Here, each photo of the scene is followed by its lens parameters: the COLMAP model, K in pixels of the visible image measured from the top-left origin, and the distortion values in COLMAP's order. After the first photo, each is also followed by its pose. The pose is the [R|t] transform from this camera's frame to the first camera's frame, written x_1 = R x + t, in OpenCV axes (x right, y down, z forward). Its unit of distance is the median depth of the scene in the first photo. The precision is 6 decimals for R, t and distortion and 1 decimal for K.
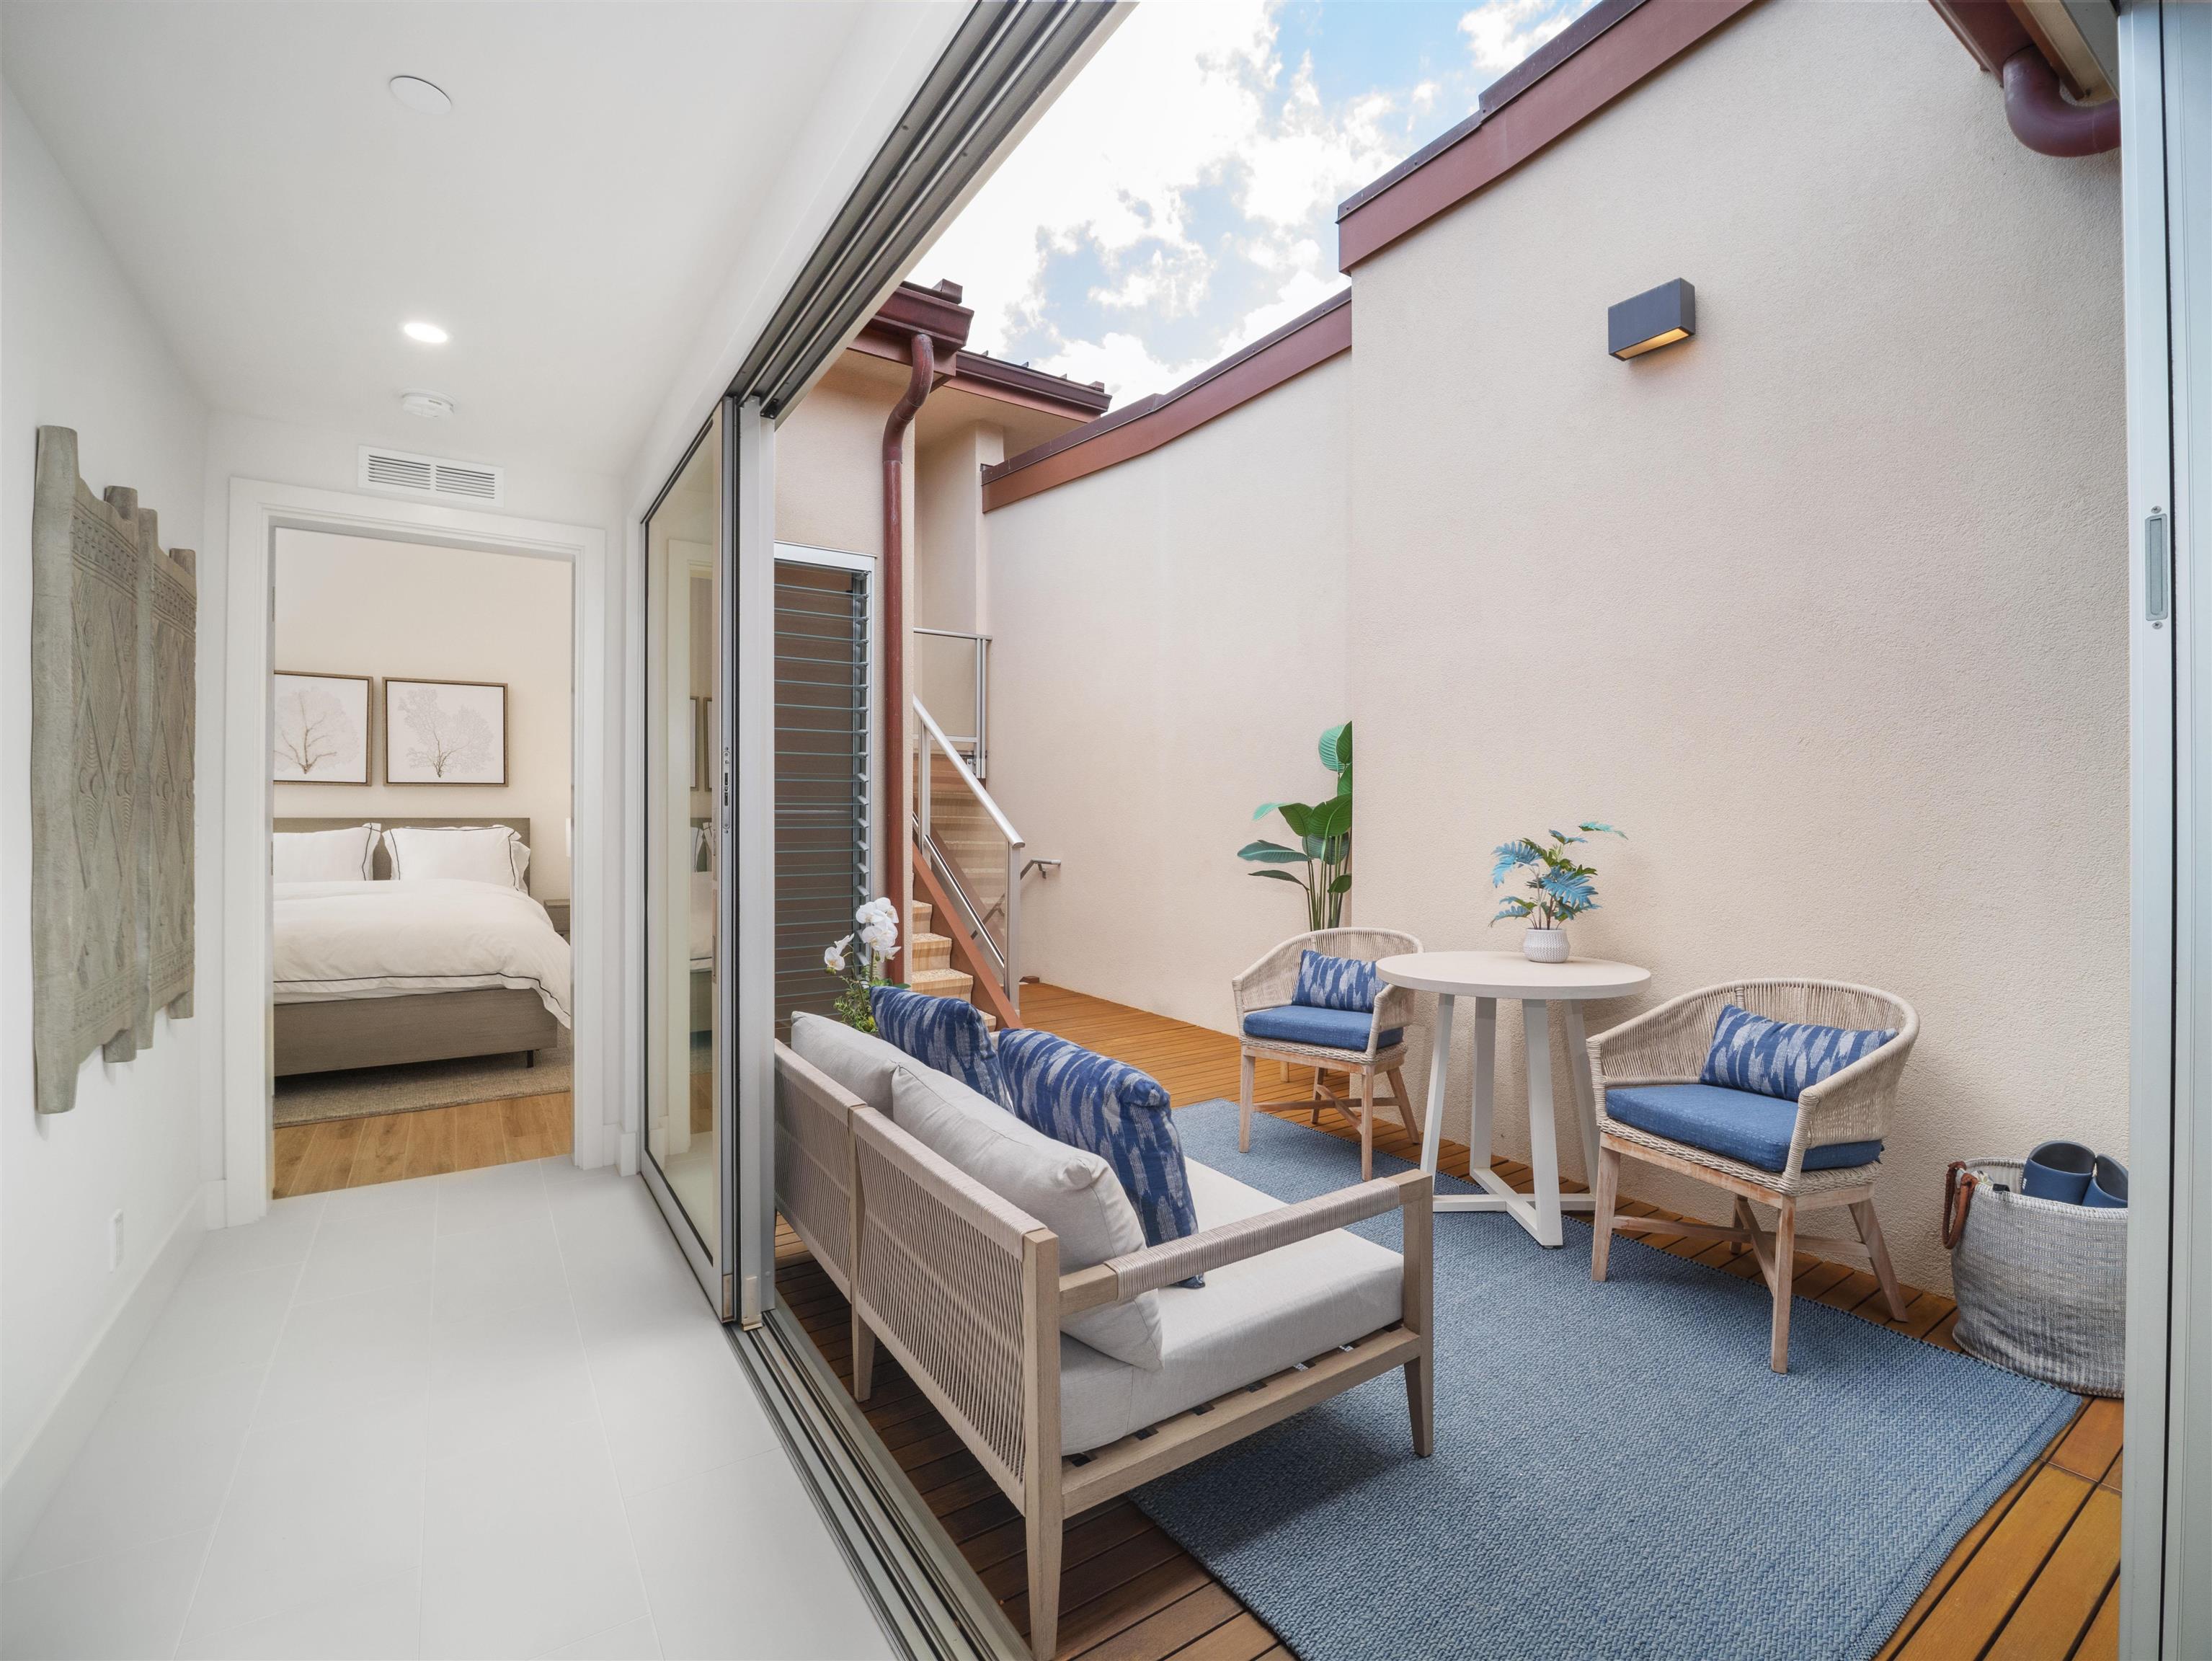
lens RADIAL K [[976.8, 0, 1104.2], [0, 976.8, 817.4], [0, 0, 1]] dist [-0.015265, -0.000385]
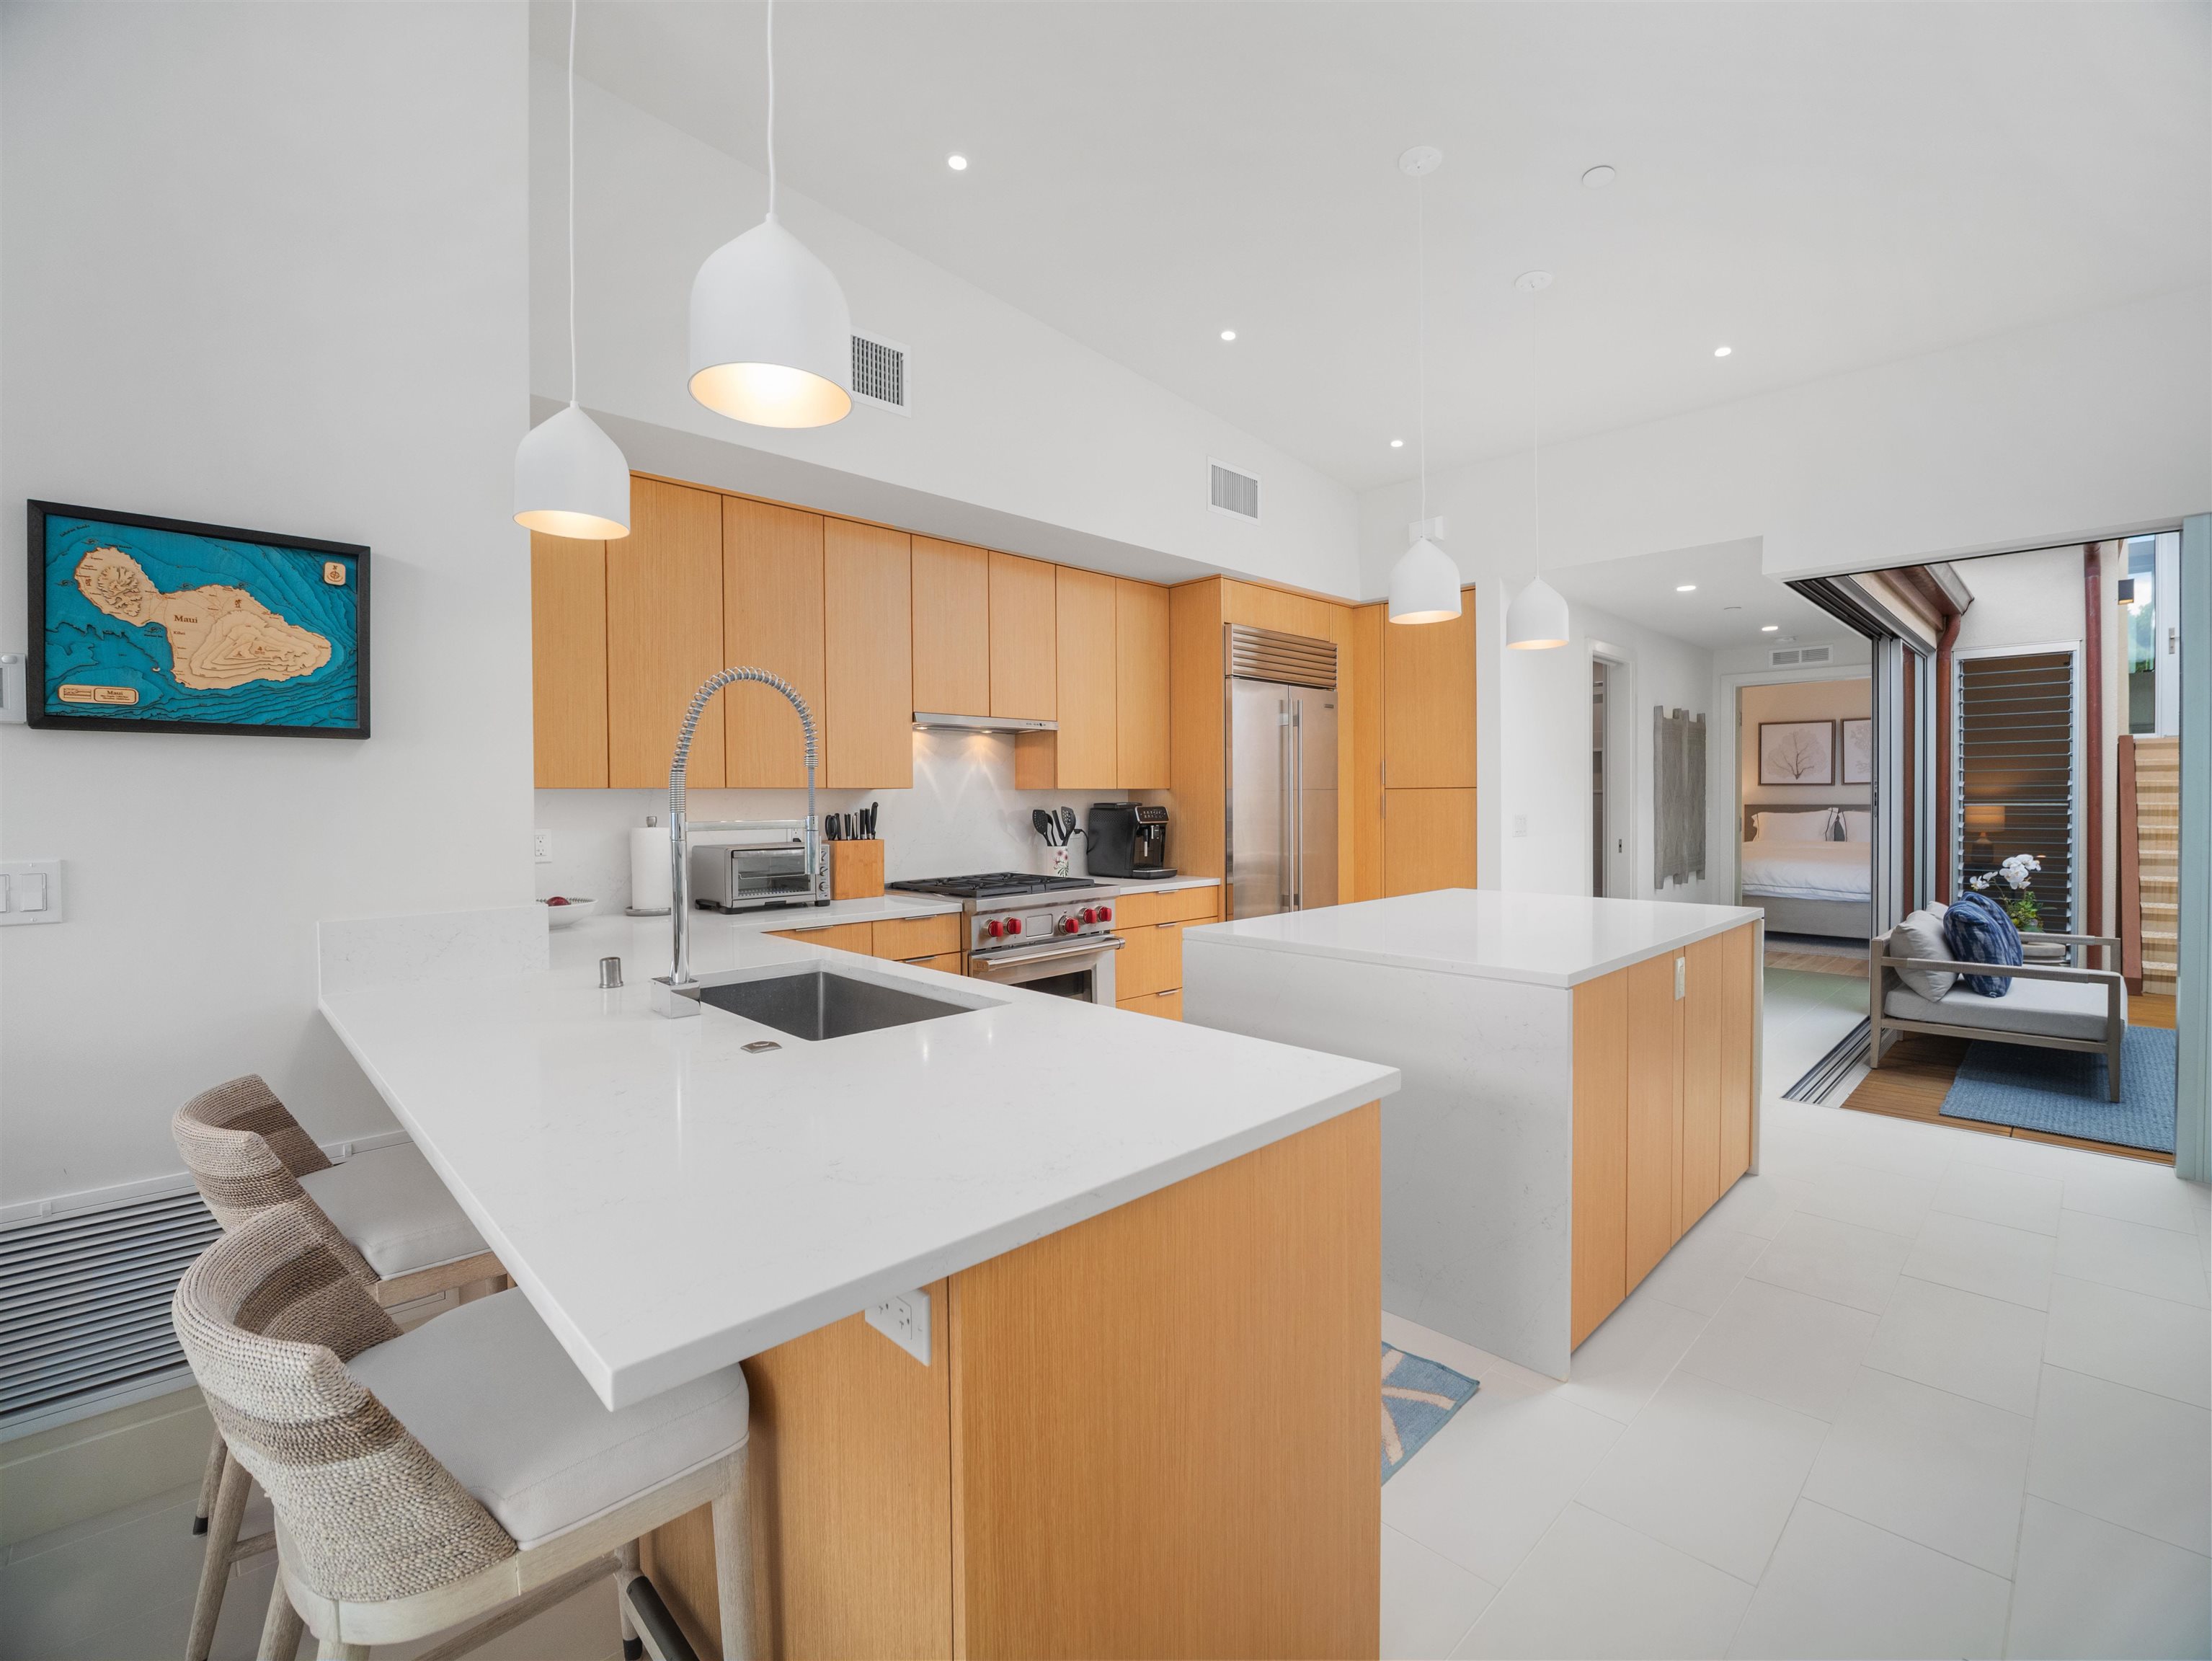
lens RADIAL K [[976.8, 0, 1104.2], [0, 976.8, 817.4], [0, 0, 1]] dist [-0.015265, -0.000385]
pose [[0.177296, 0.014828, -0.984046, 0.671228], [0.008142, 0.999830, 0.016533, -0.015636], [0.984124, -0.010944, 0.177145, -0.538039]]
